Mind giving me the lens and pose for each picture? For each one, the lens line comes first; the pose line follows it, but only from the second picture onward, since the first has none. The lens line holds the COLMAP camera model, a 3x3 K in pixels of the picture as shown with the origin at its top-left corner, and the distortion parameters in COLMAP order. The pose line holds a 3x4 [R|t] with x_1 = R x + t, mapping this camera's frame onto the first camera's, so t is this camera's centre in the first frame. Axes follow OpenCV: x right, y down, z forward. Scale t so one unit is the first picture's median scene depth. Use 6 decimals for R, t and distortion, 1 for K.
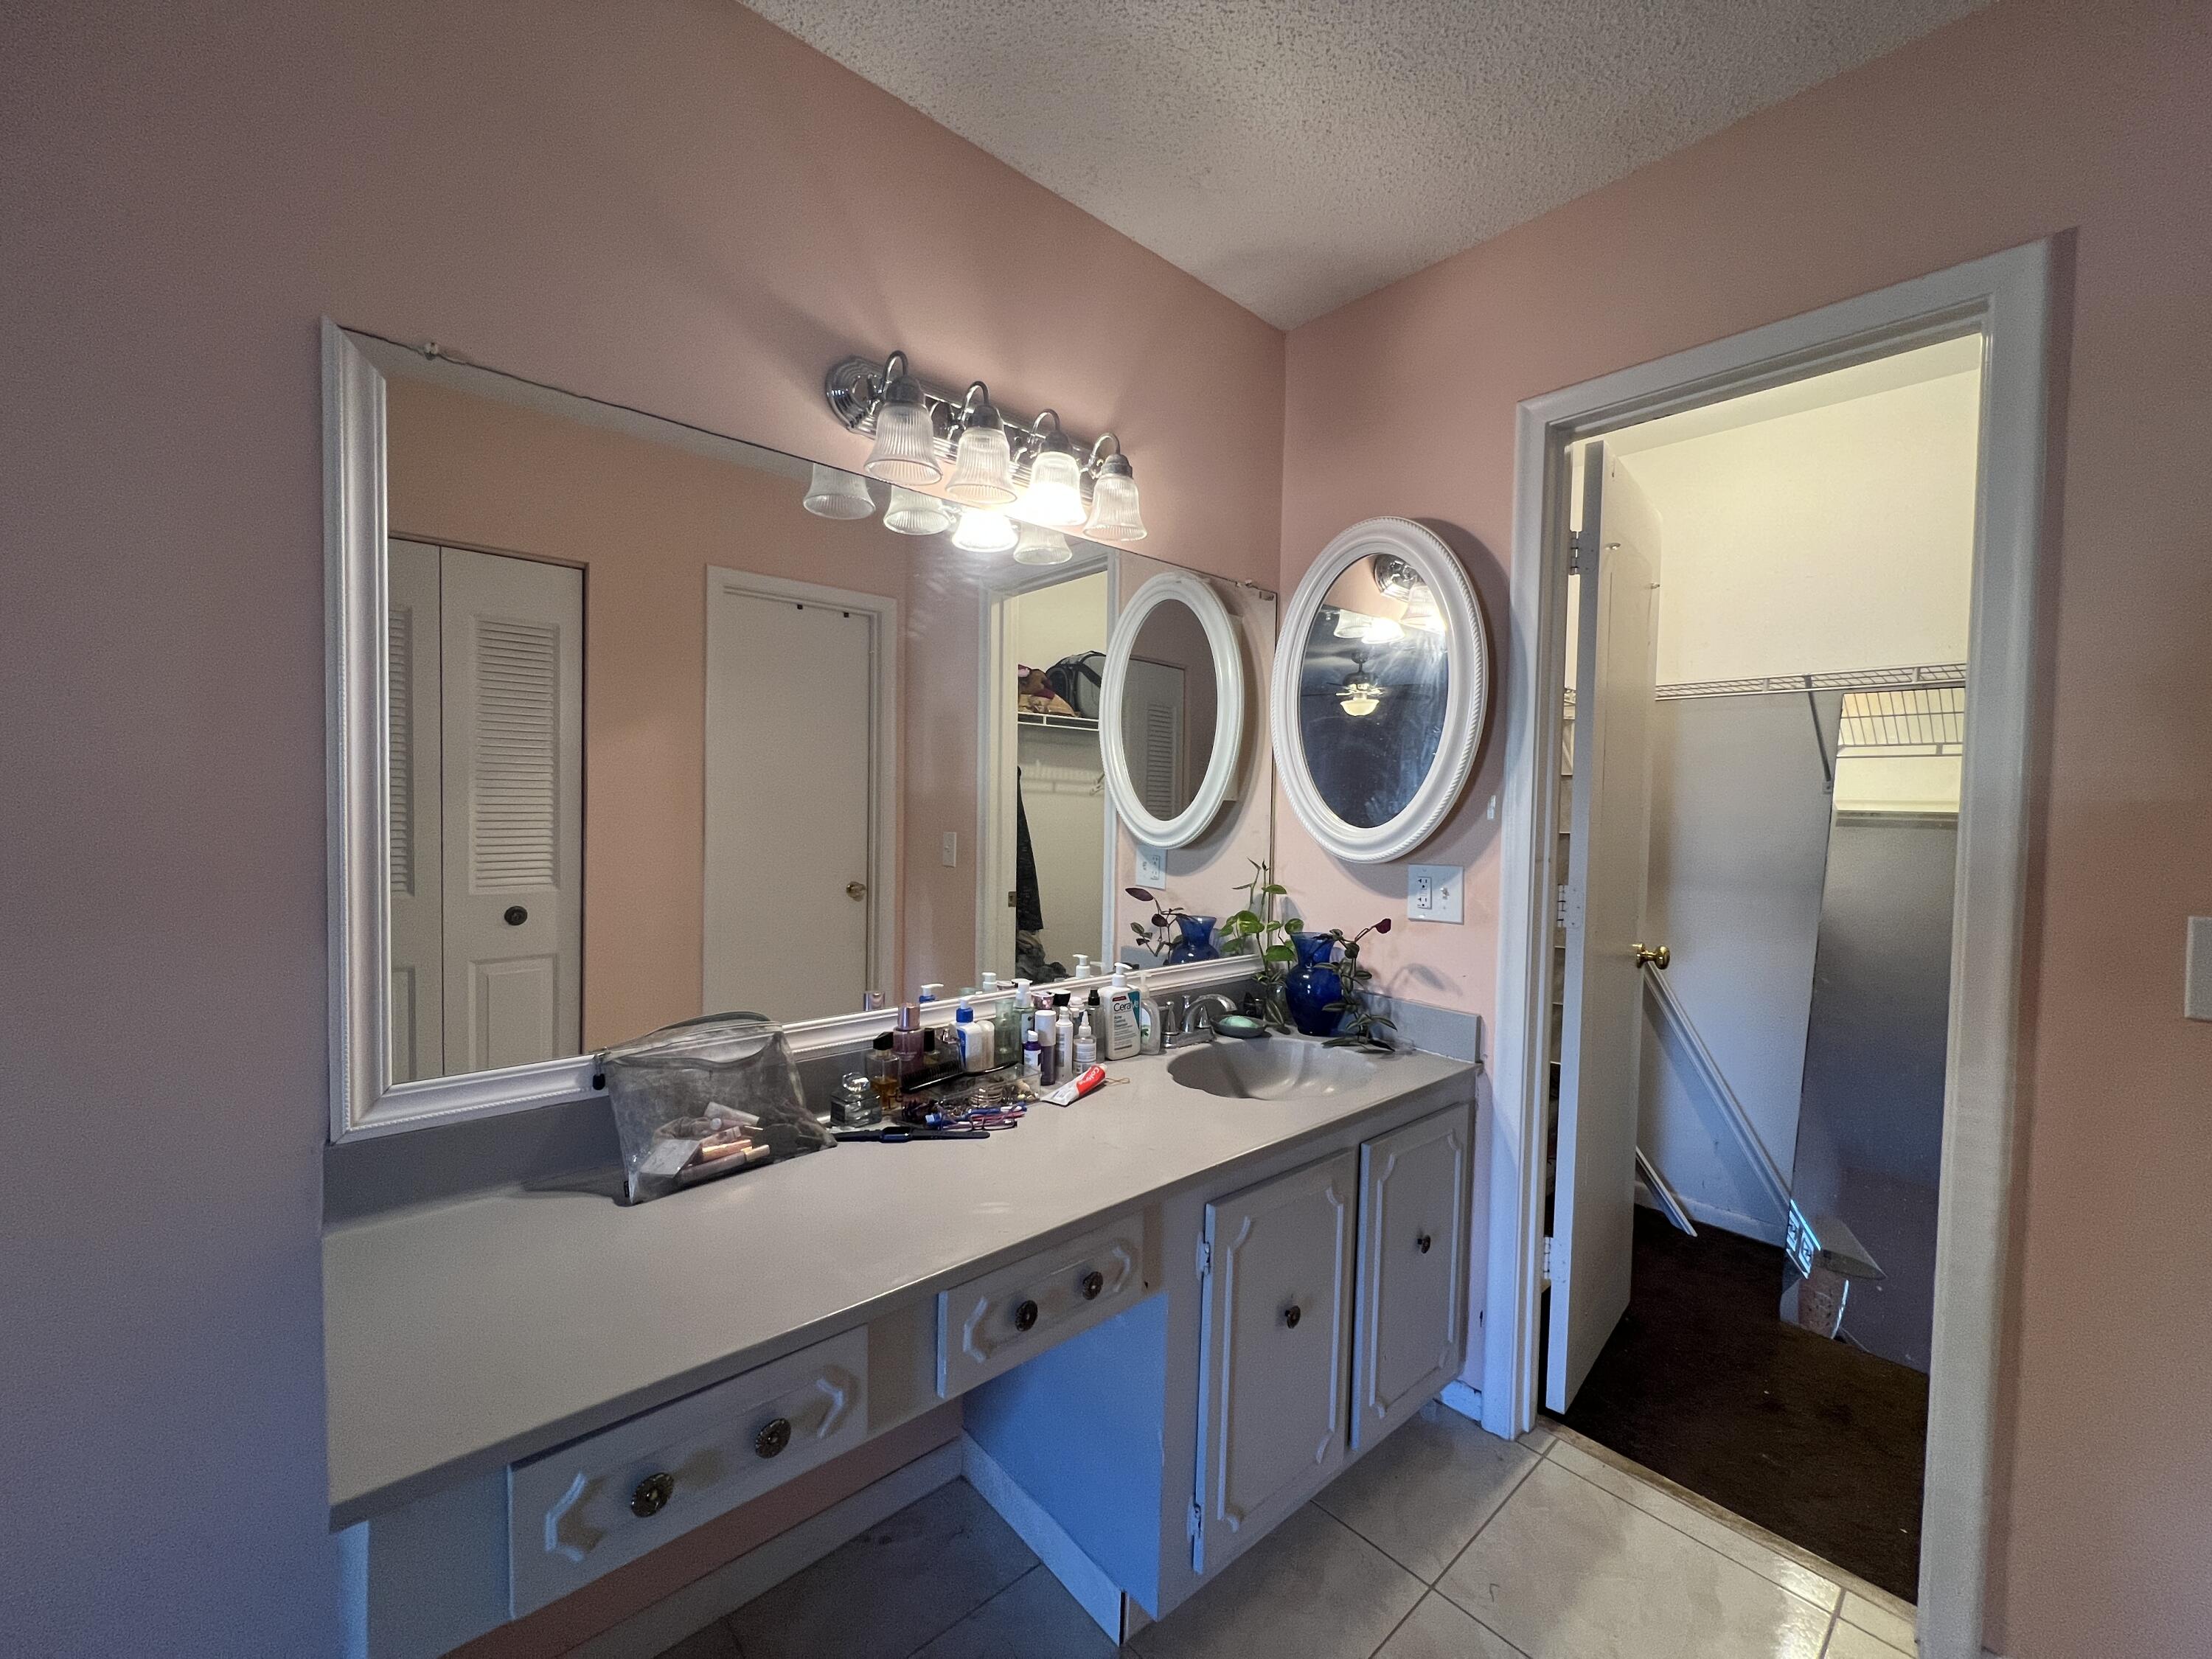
lens RADIAL K [[897.1, 0, 1105.3], [0, 897.1, 832.6], [0, 0, 1]] dist [0.002151, 0.000336]
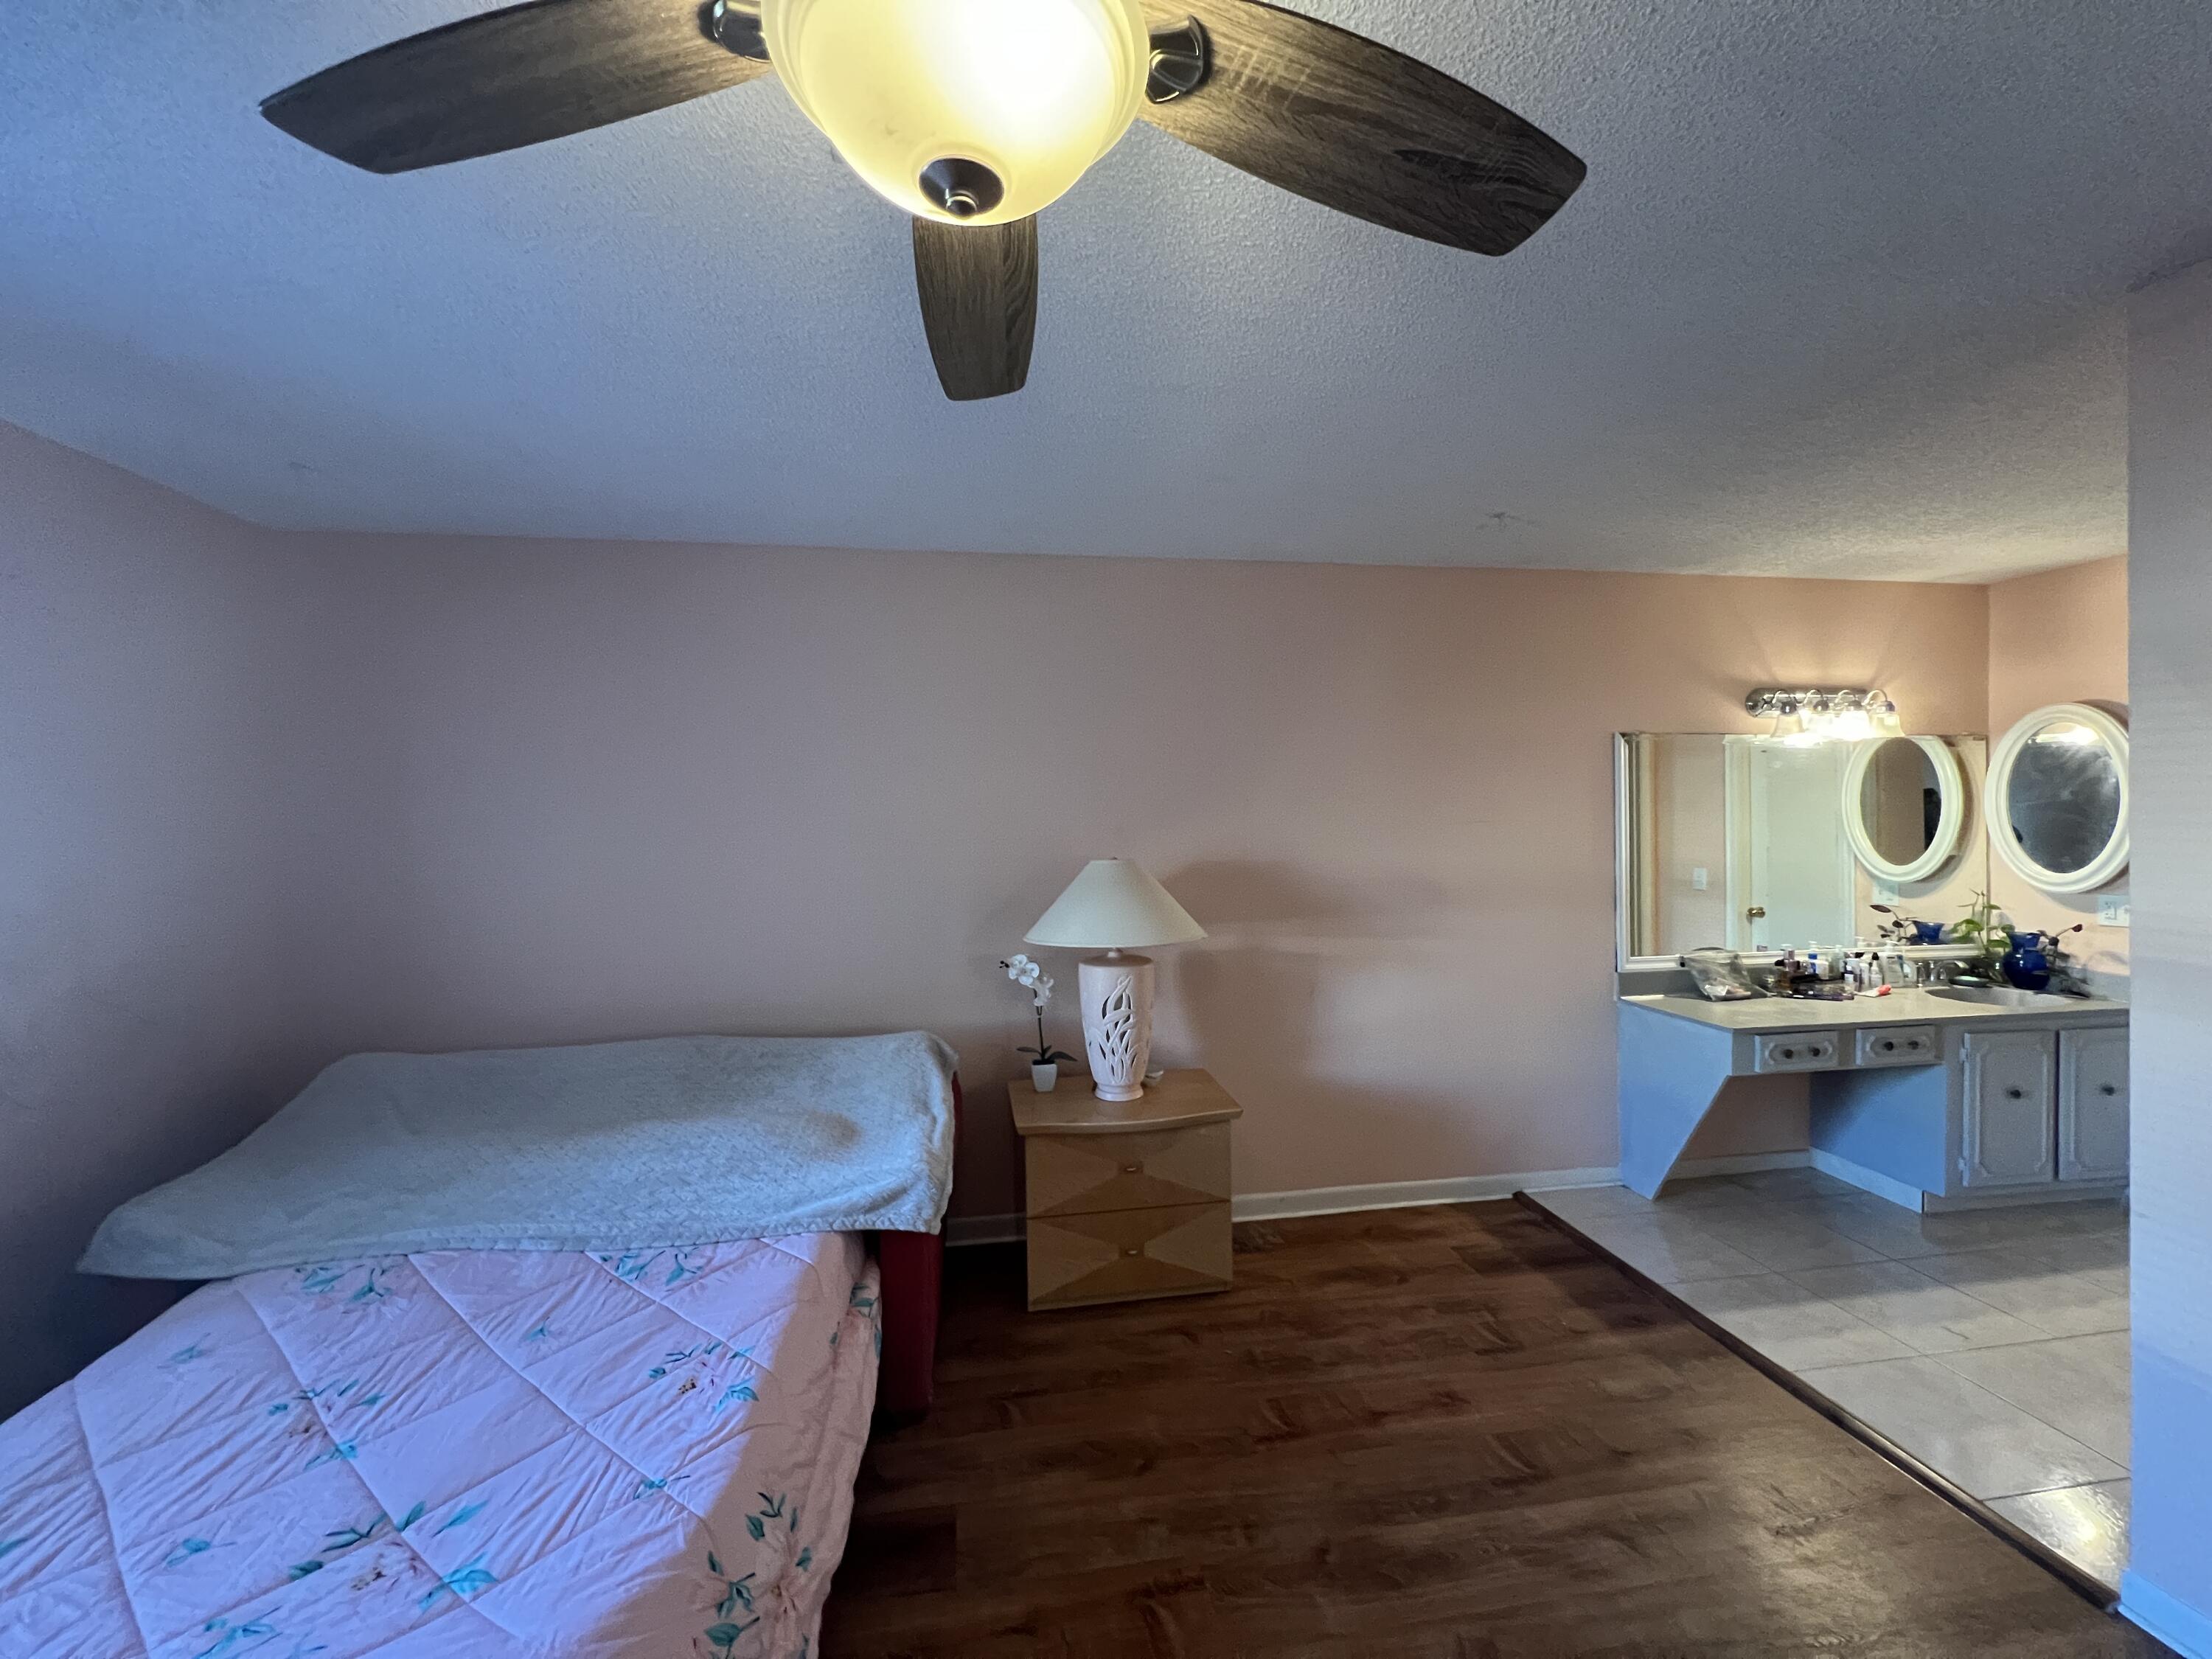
lens RADIAL K [[897.1, 0, 1098.8], [0, 897.1, 826.6], [0, 0, 1]] dist [0.002151, 0.000336]
pose [[0.840004, -0.023628, -0.542066, -0.352262], [0.010553, 0.999574, -0.027217, -0.070877], [0.542478, 0.017143, 0.839895, -1.565836]]
